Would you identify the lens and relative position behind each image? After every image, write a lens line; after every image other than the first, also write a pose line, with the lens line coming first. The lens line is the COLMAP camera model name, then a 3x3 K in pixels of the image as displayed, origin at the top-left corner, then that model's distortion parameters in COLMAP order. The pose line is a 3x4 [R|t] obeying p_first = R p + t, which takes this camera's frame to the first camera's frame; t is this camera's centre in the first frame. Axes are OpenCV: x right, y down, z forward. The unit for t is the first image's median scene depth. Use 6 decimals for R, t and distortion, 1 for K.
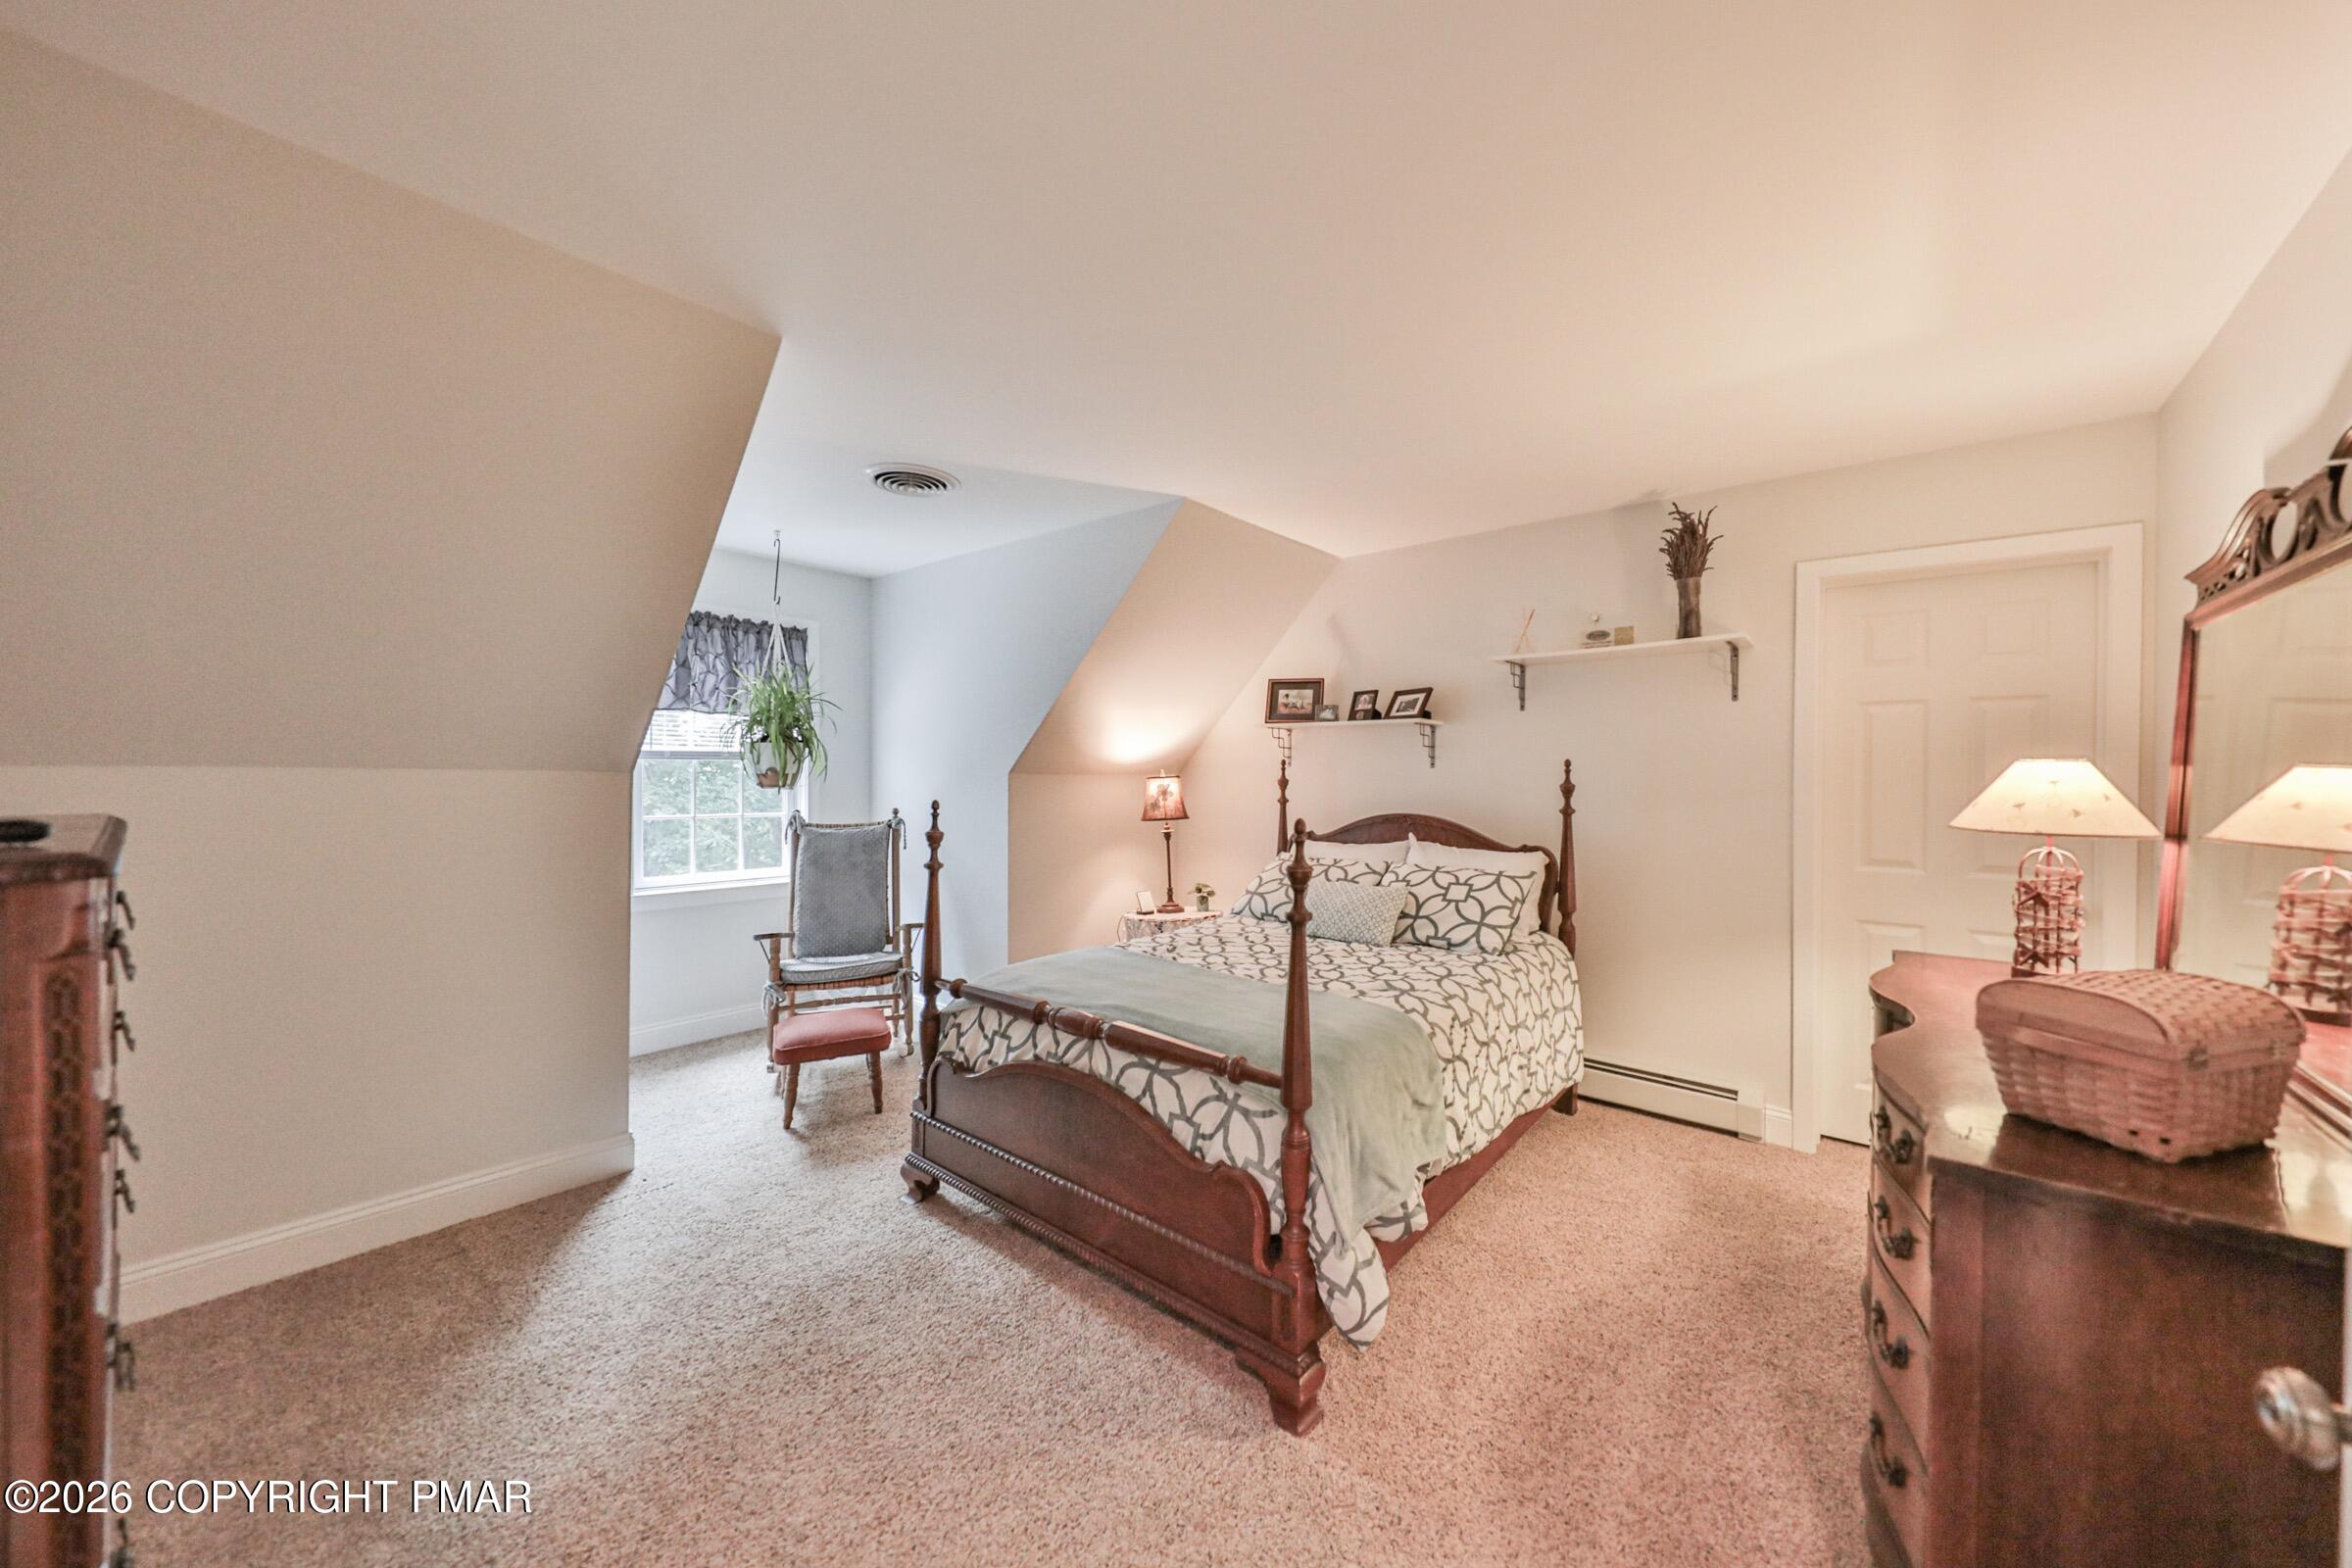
lens RADIAL K [[809.9, 0, 1177.7], [0, 809.9, 774.9], [0, 0, 1]] dist [0.001239, -0.000034]
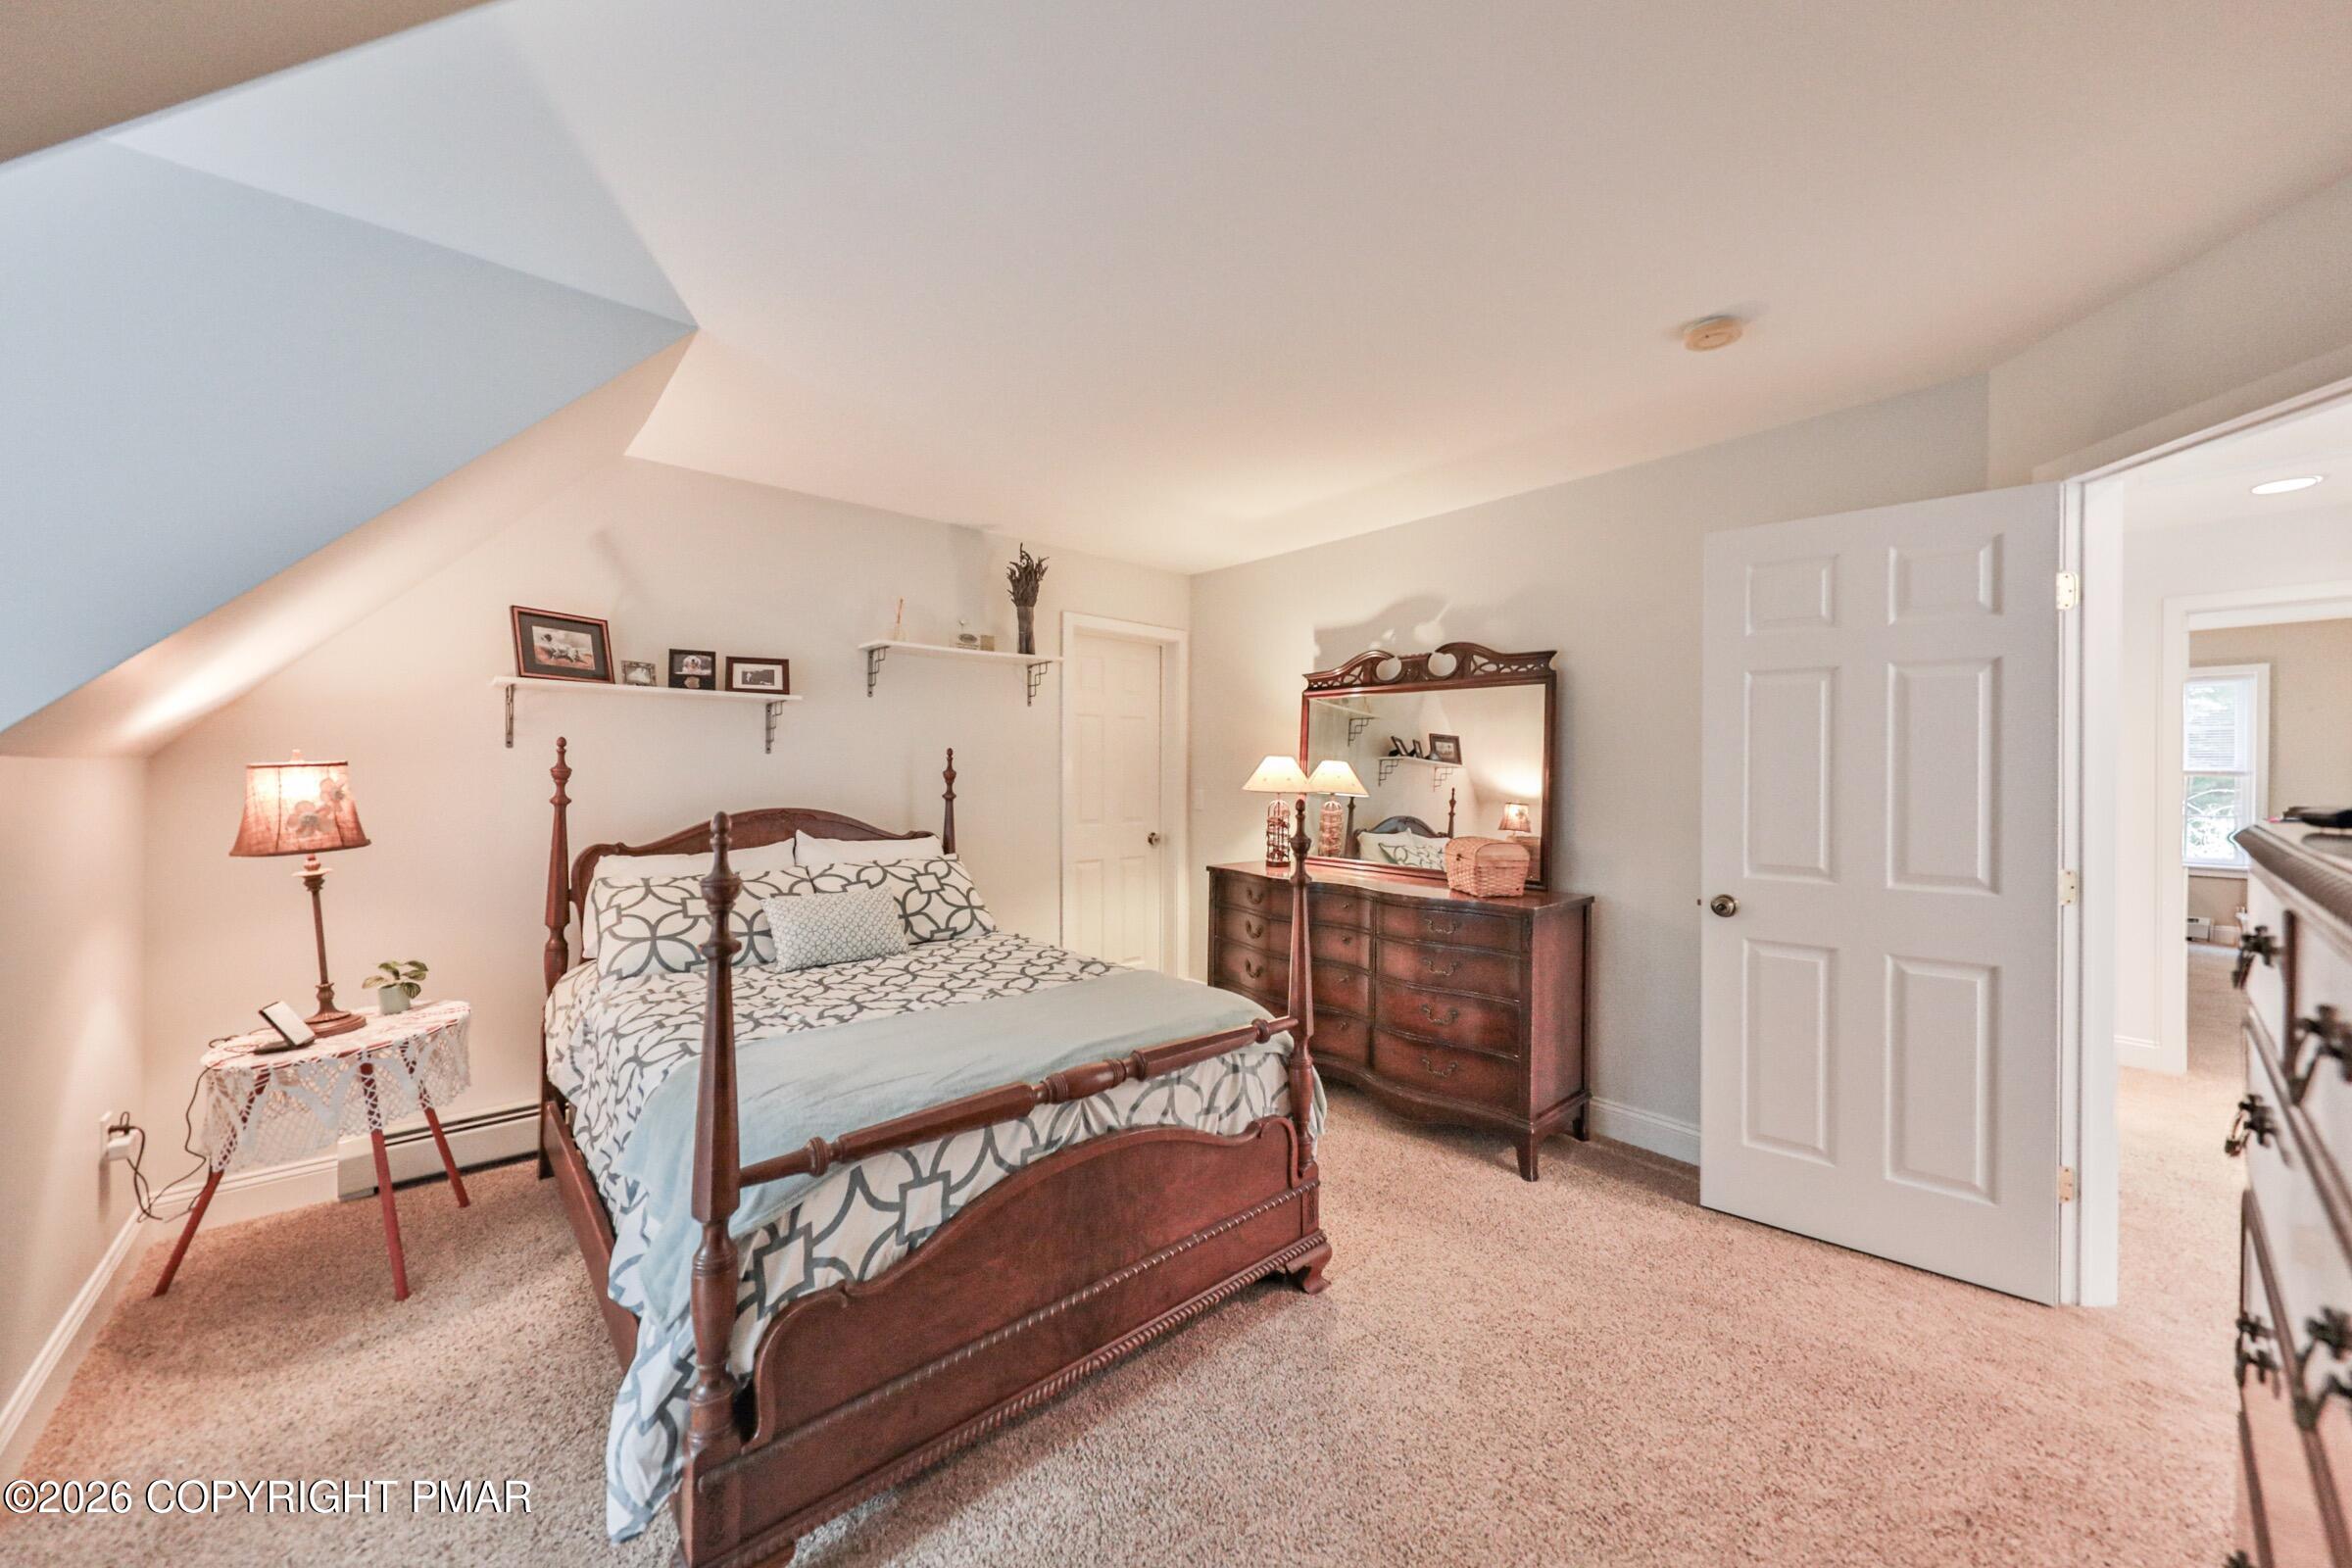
lens RADIAL K [[868.4, 0, 1176.0], [0, 868.4, 784.0], [0, 0, 1]] dist [0.027474, 0.000012]
pose [[0.159557, -0.023373, 0.986912, -0.628091], [-0.004300, 0.999694, 0.024371, -0.001226], [-0.987179, -0.008132, 0.159408, 0.523697]]
